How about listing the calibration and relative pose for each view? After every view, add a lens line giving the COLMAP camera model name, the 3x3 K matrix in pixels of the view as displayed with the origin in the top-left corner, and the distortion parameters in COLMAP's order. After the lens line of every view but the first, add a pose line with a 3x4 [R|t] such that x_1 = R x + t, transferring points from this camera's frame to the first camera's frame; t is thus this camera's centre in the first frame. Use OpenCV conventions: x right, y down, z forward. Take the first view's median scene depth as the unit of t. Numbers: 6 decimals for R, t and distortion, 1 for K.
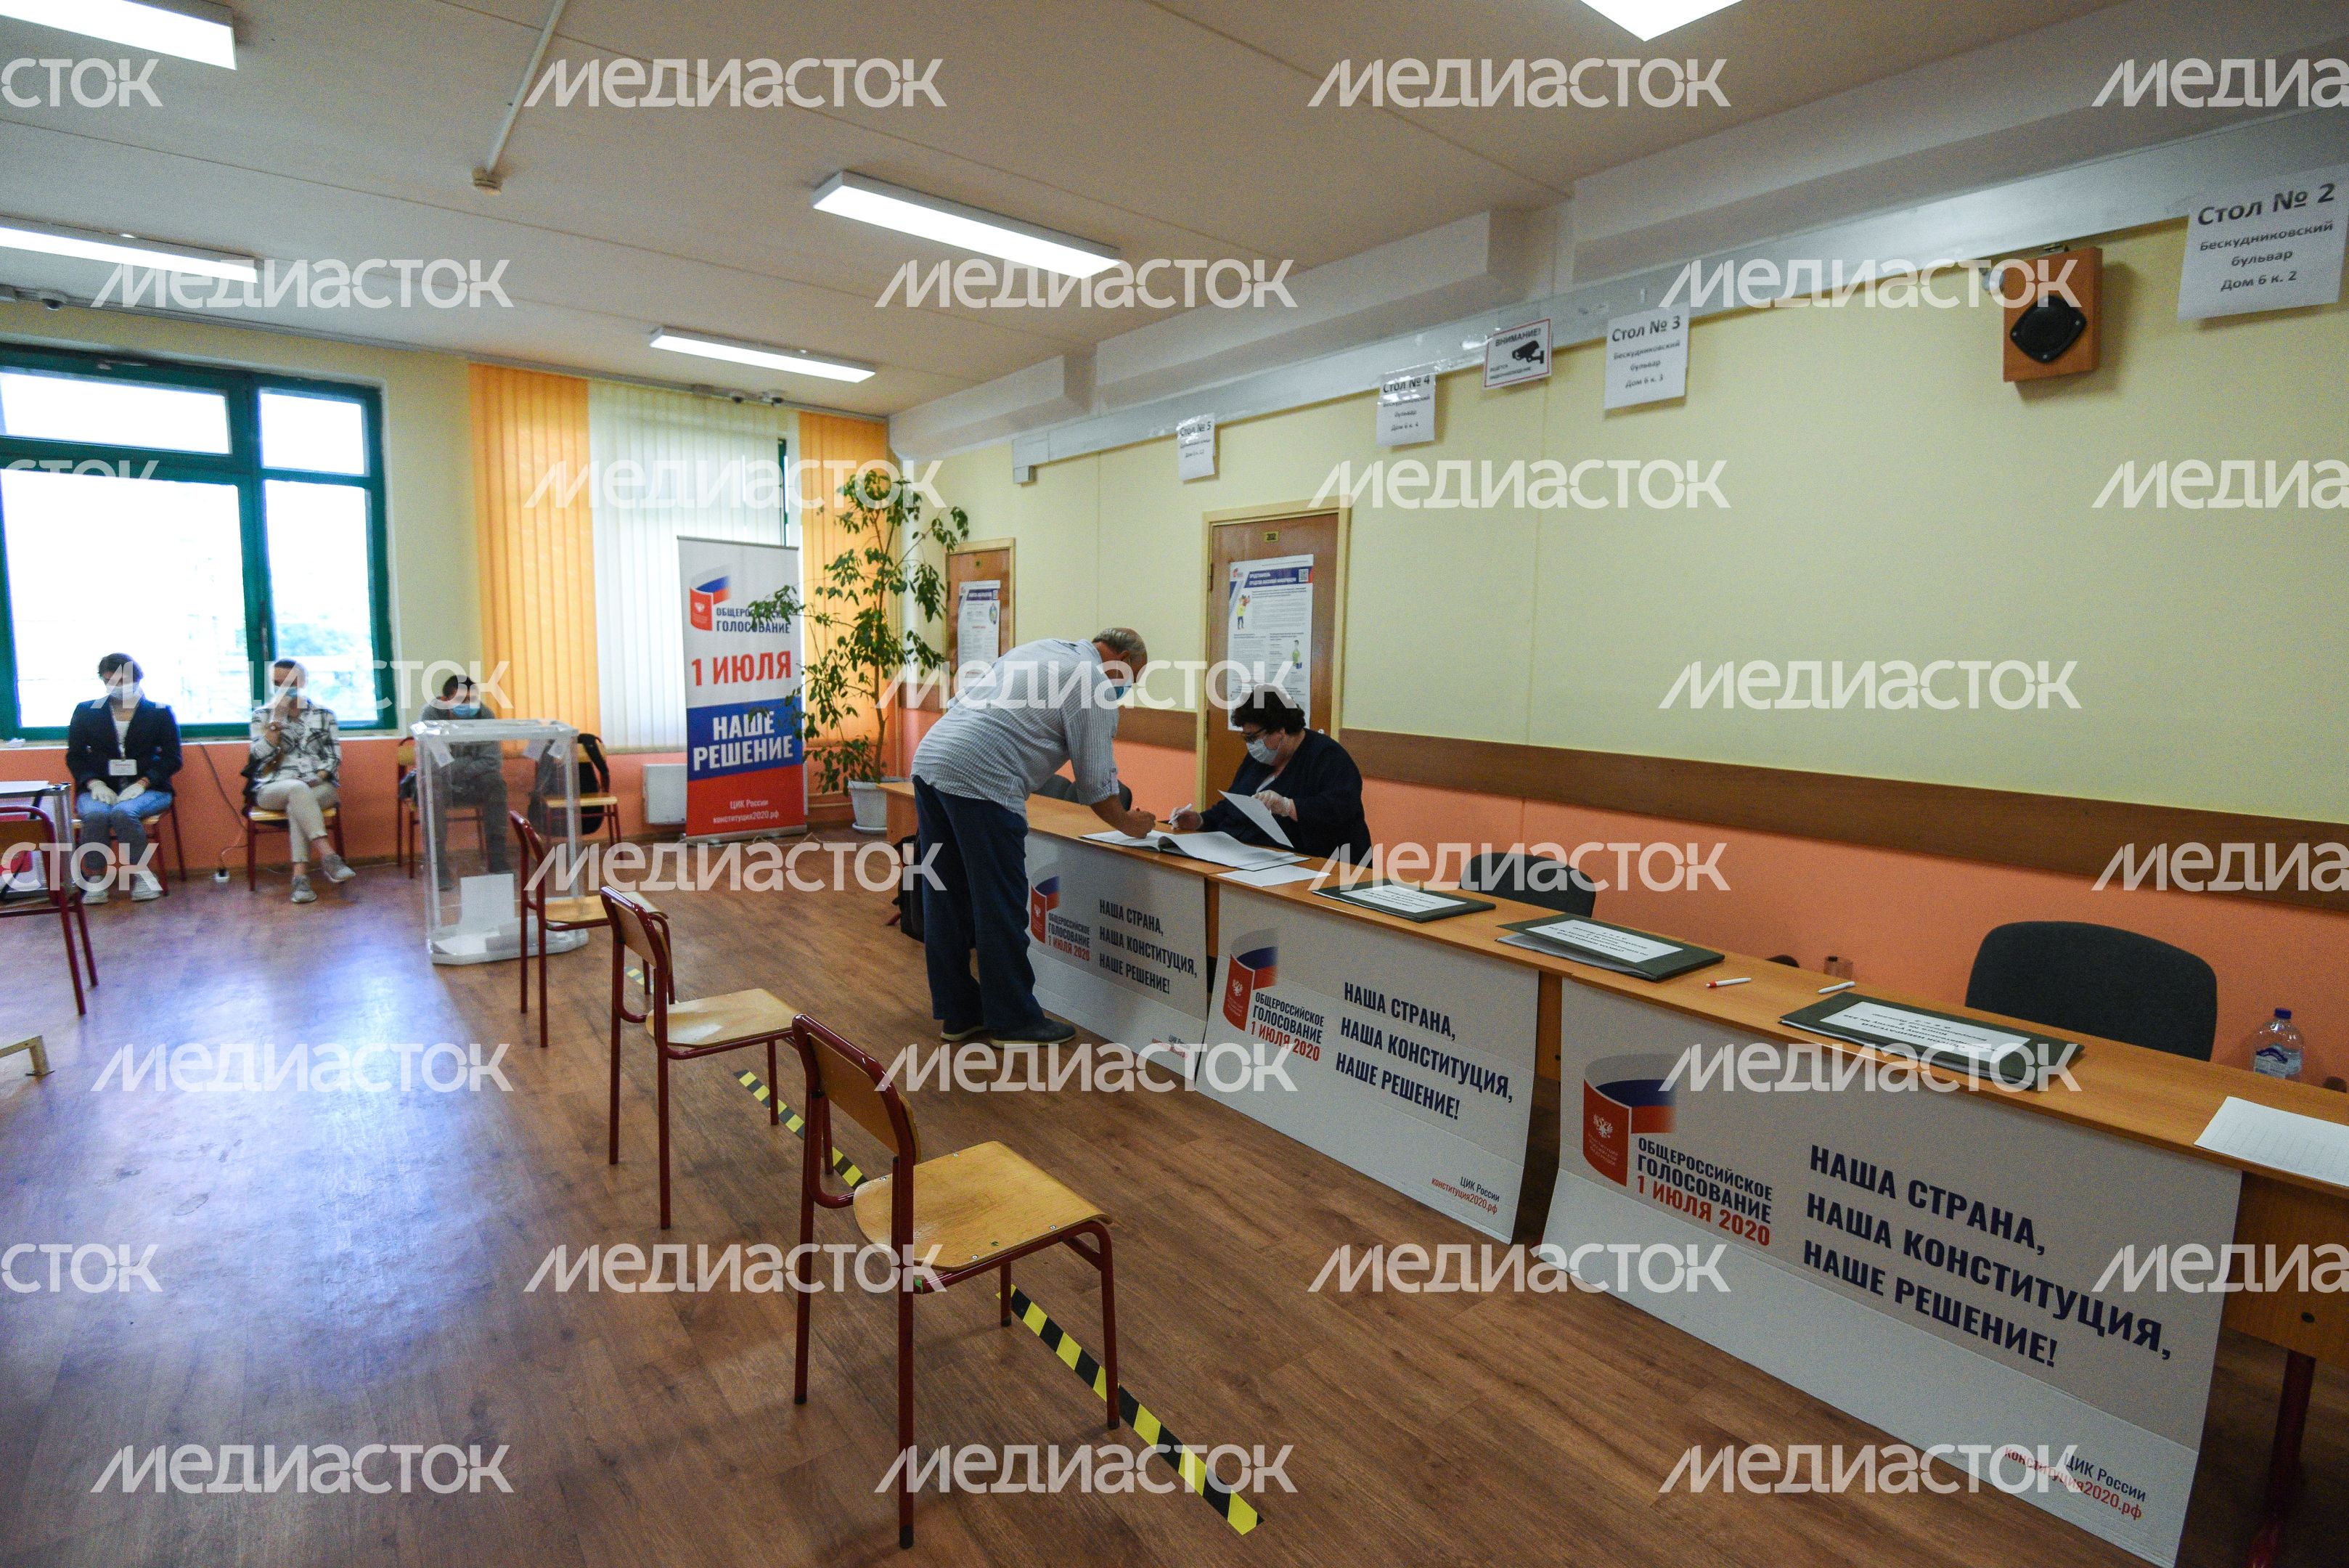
lens RADIAL K [[1120.7, 0, 1206.8], [0, 1120.7, 780.0], [0, 0, 1]] dist [0.016206, -0.028569]
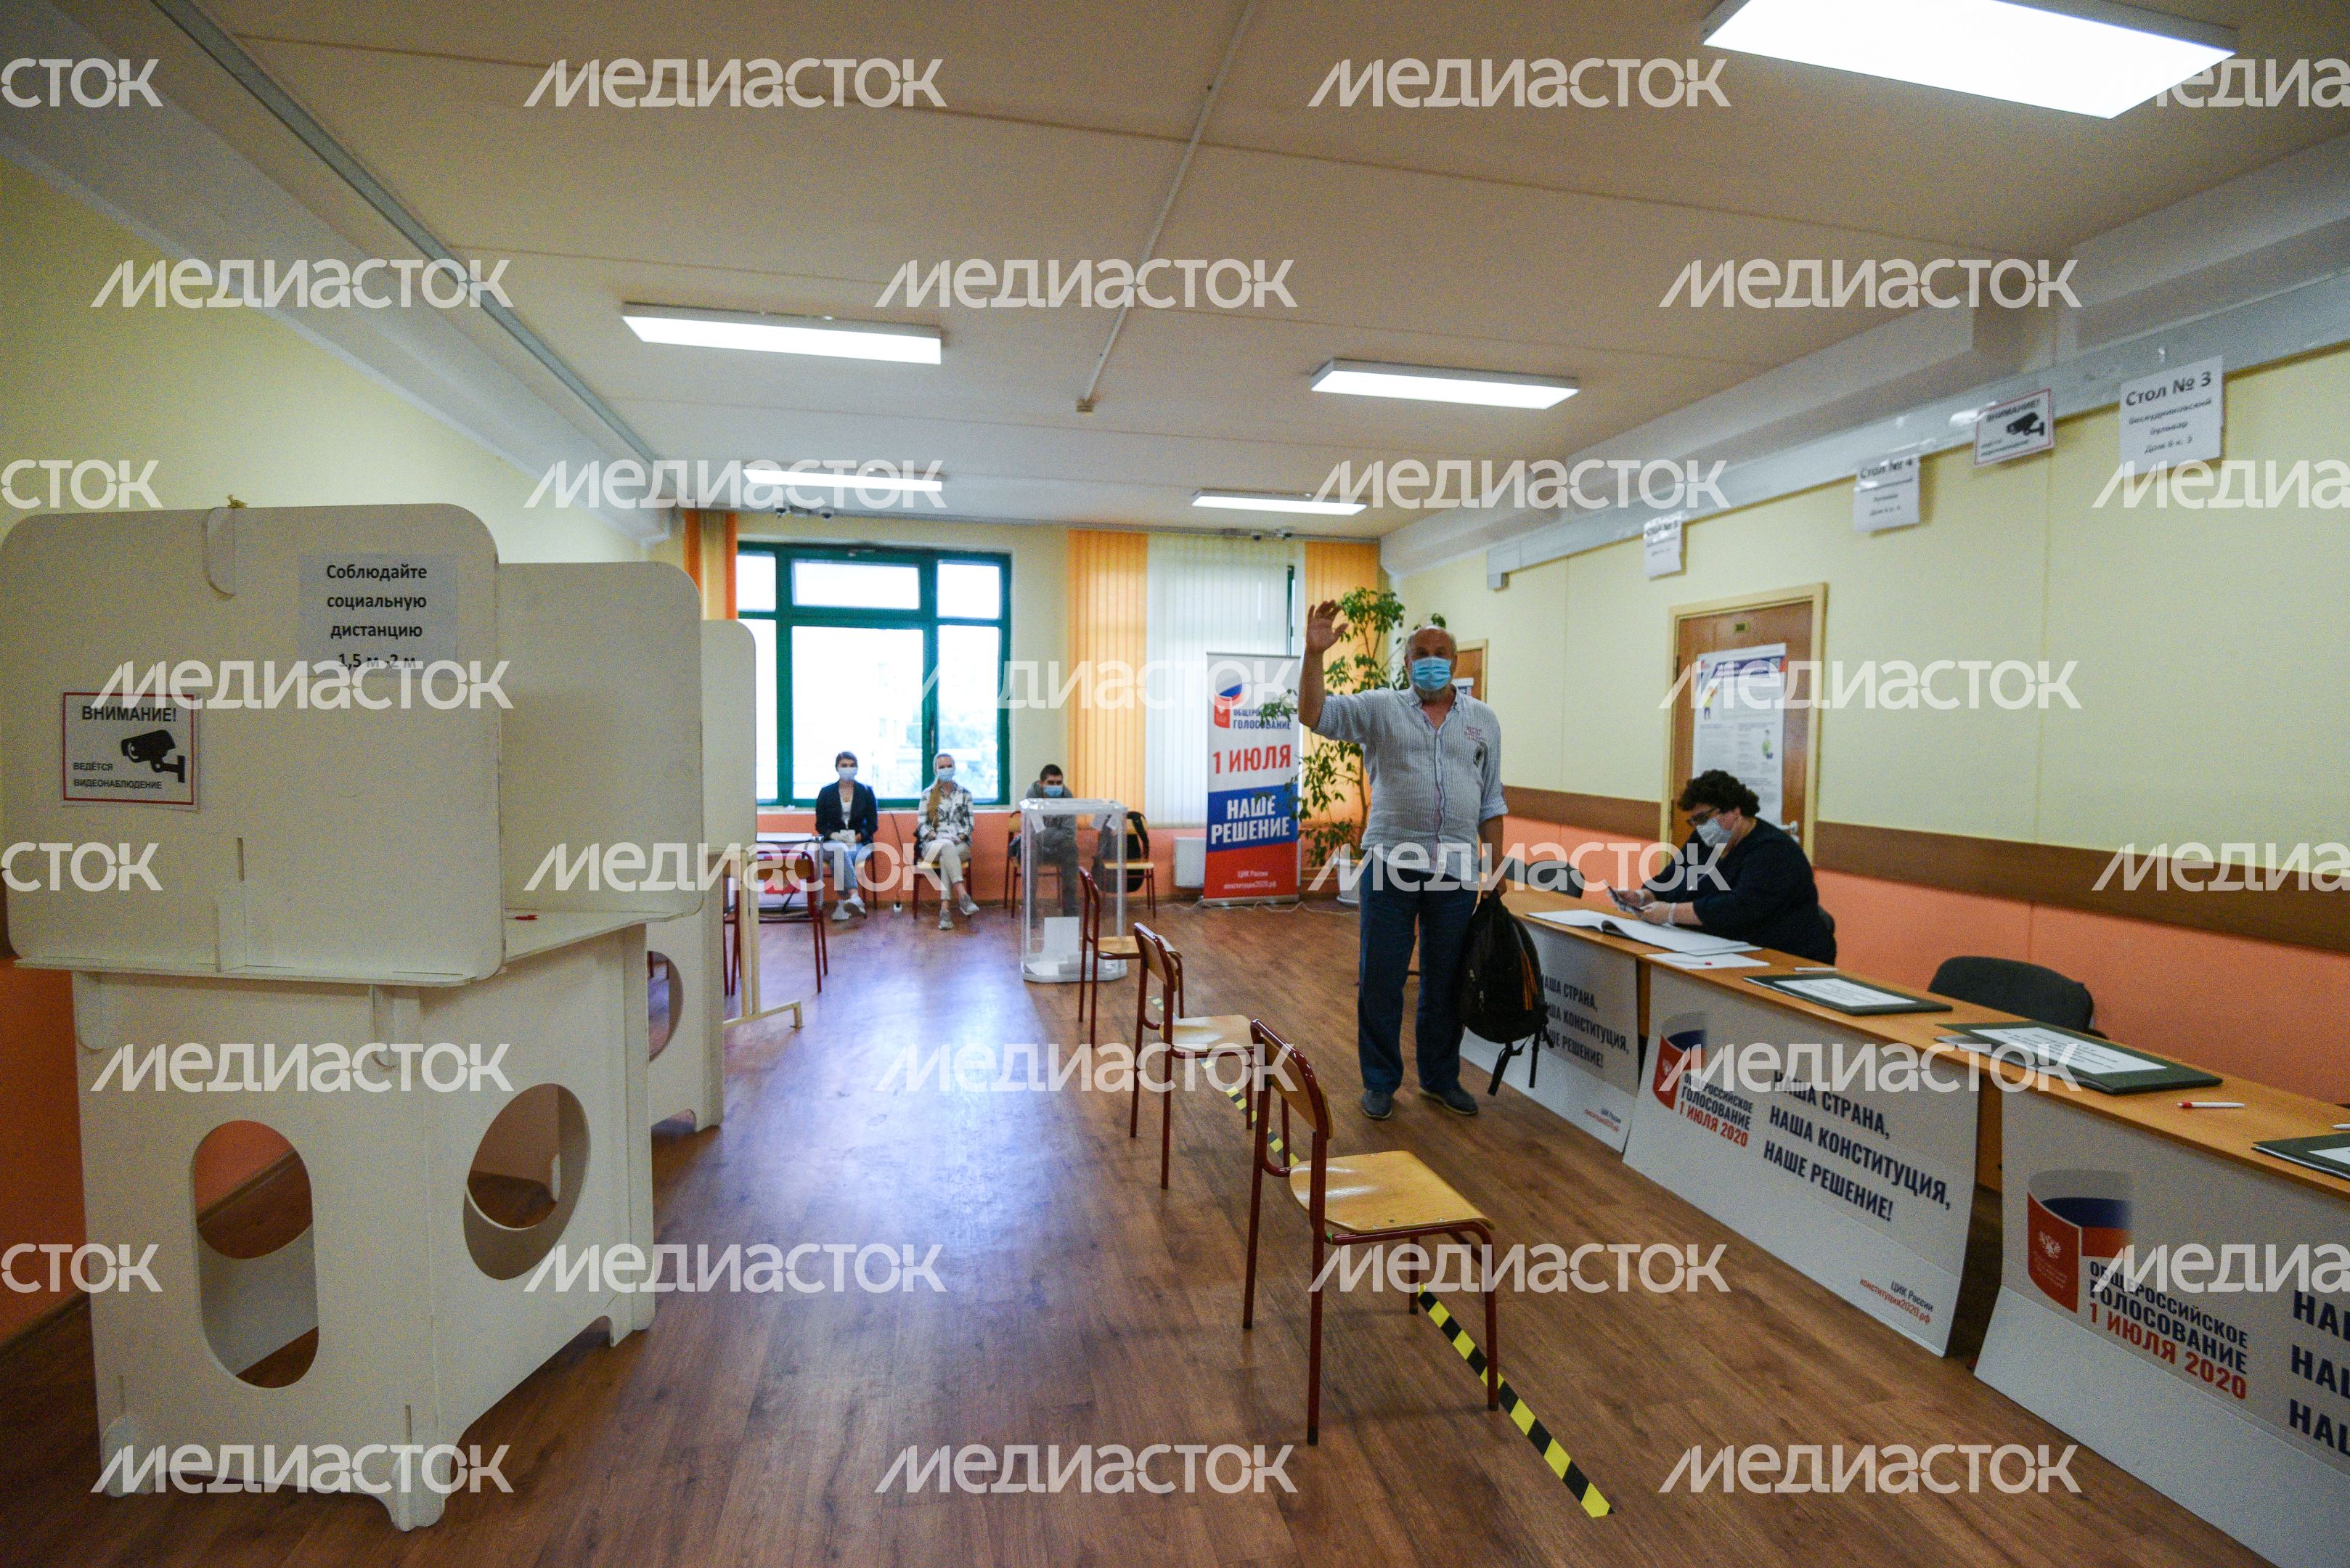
lens RADIAL K [[1083.6, 0, 1171.8], [0, 1083.6, 784.5], [0, 0, 1]] dist [-0.011185, -0.011957]
pose [[0.889823, 0.009420, -0.456209, 0.046349], [-0.043235, 0.997029, -0.063742, 0.005373], [0.454253, 0.076443, 0.887587, -0.072198]]
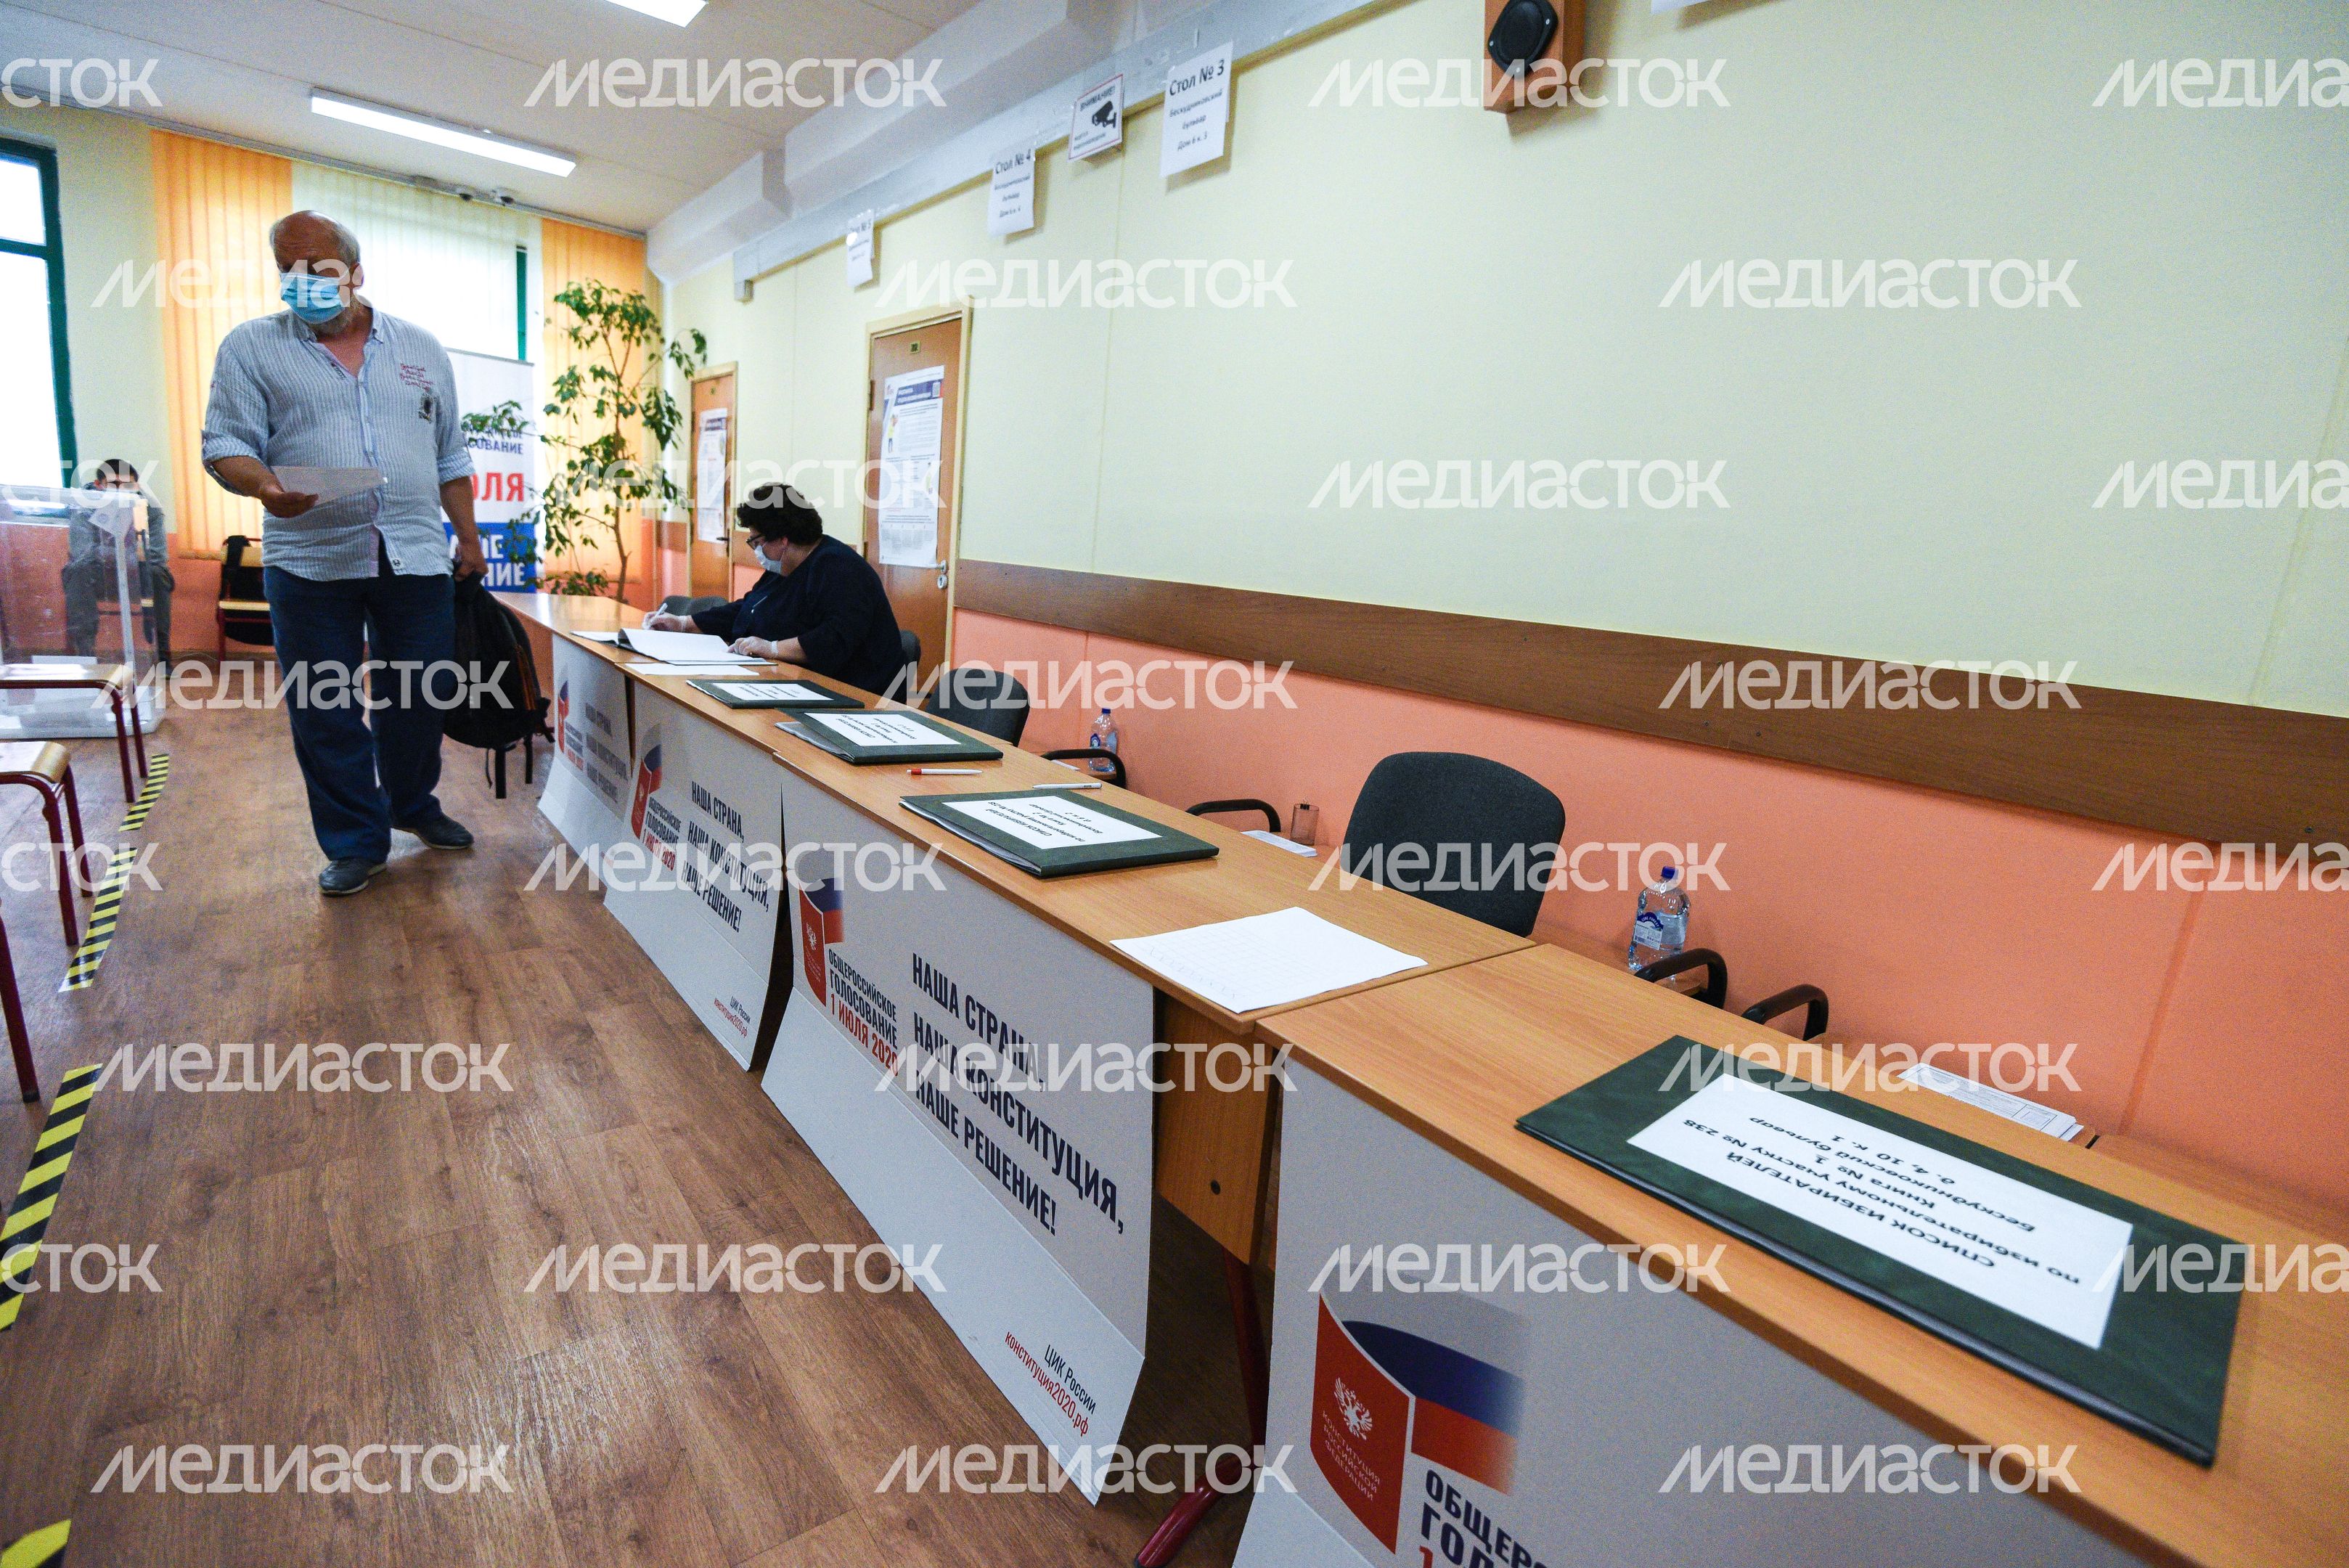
lens RADIAL K [[1086.3, 0, 1166.8], [0, 1086.3, 773.0], [0, 0, 1]] dist [-0.001034, -0.009063]
pose [[0.997501, 0.070651, -0.000274, 0.284223], [-0.070451, 0.994953, 0.071446, 0.050554], [0.005320, -0.071248, 0.997444, 0.091105]]
